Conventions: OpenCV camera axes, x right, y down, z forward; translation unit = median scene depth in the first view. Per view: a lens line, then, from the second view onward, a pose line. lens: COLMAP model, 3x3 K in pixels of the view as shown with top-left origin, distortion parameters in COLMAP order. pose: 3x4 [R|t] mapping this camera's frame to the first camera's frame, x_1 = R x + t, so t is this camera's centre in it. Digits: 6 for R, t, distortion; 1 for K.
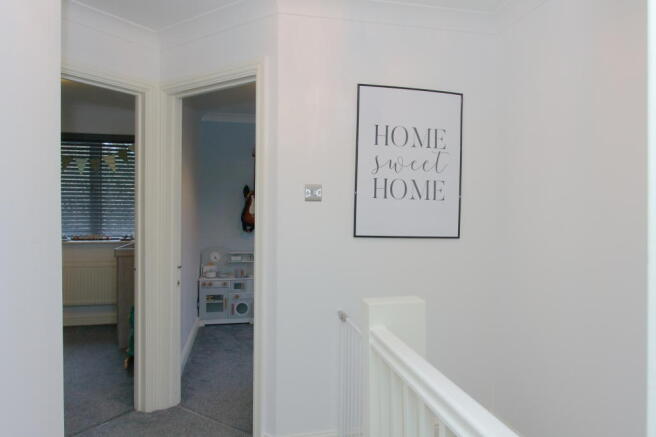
lens RADIAL K [[429.3, 0, 326.6], [0, 429.3, 217.2], [0, 0, 1]] dist [0.003287, 0.000286]
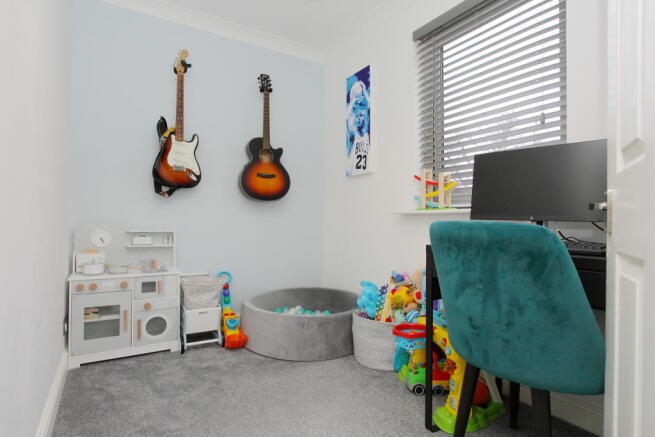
lens RADIAL K [[369.8, 0, 330.8], [0, 369.8, 220.5], [0, 0, 1]] dist [-0.002672, -0.000459]
pose [[0.943161, 0.002942, 0.332322, -0.143452], [-0.000482, 0.999972, -0.007486, 0.076667], [-0.332335, 0.006900, 0.943136, 0.463747]]
